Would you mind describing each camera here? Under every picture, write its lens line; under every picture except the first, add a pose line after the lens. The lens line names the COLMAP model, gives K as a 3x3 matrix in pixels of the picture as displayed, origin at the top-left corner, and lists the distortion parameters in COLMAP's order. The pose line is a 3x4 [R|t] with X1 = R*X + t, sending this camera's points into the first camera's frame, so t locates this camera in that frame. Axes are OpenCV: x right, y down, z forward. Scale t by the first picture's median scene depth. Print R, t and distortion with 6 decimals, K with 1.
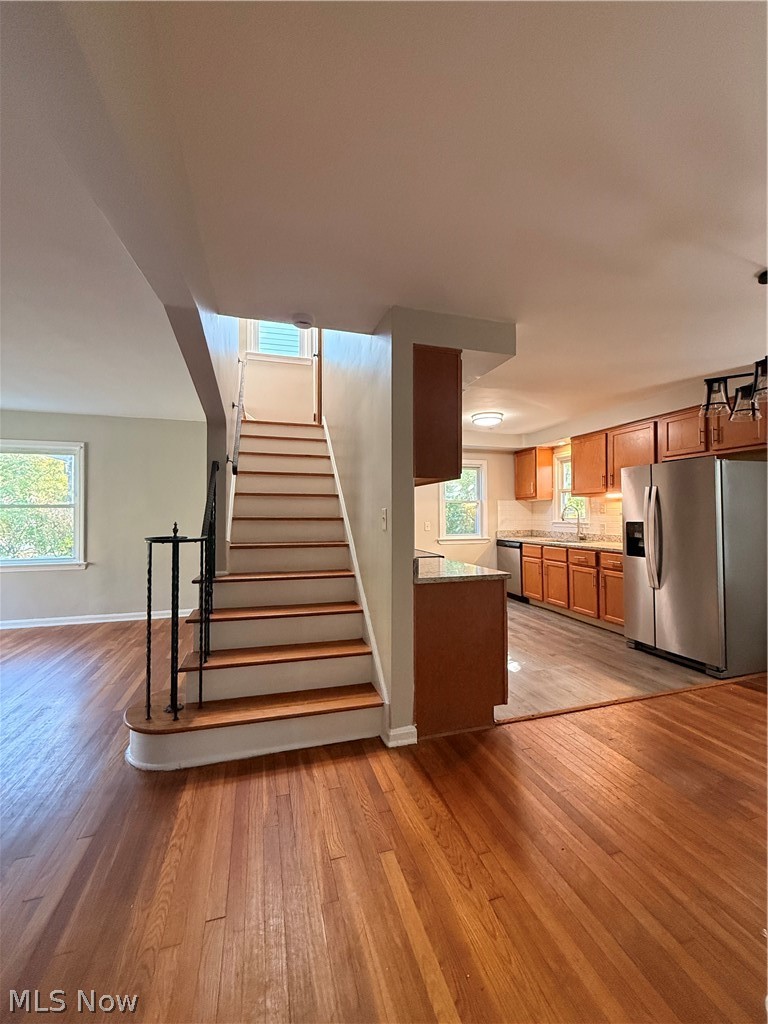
lens RADIAL K [[408.4, 0, 383.4], [0, 408.4, 508.9], [0, 0, 1]] dist [-0.000173, 0.000480]
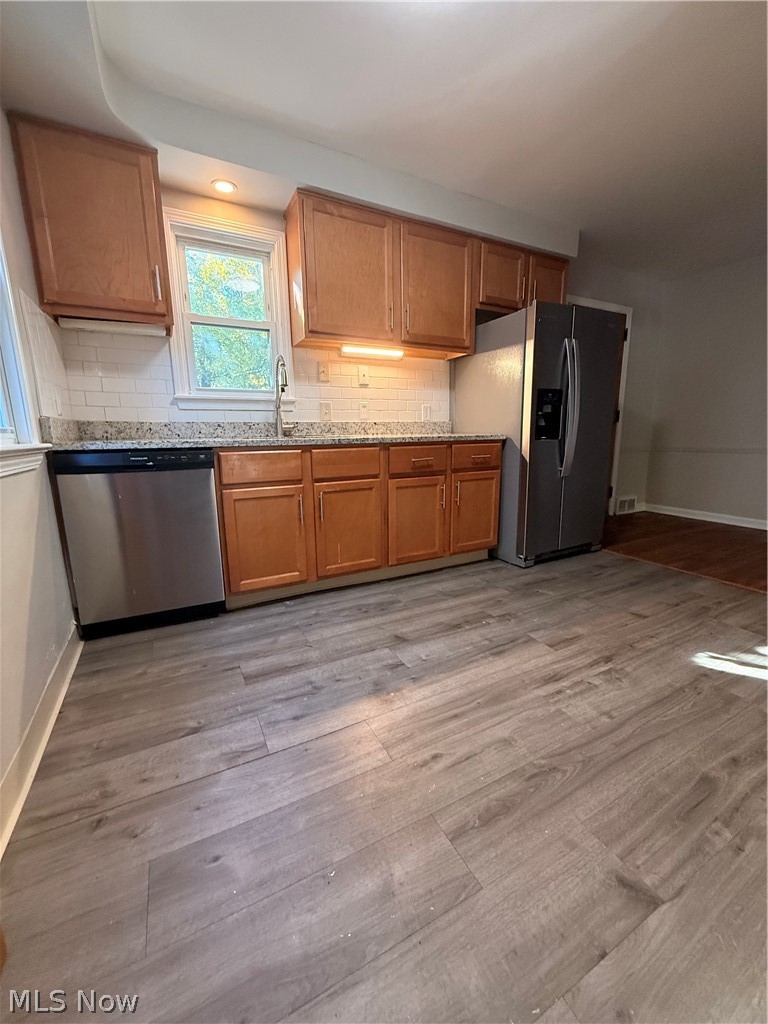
lens RADIAL K [[408.4, 0, 385.1], [0, 408.4, 512.7], [0, 0, 1]] dist [-0.000173, 0.000480]
pose [[-0.203606, -0.178630, 0.962619, -0.030913], [-0.000911, 0.983249, 0.182265, 0.101206], [-0.979052, 0.036233, -0.200358, 1.293505]]
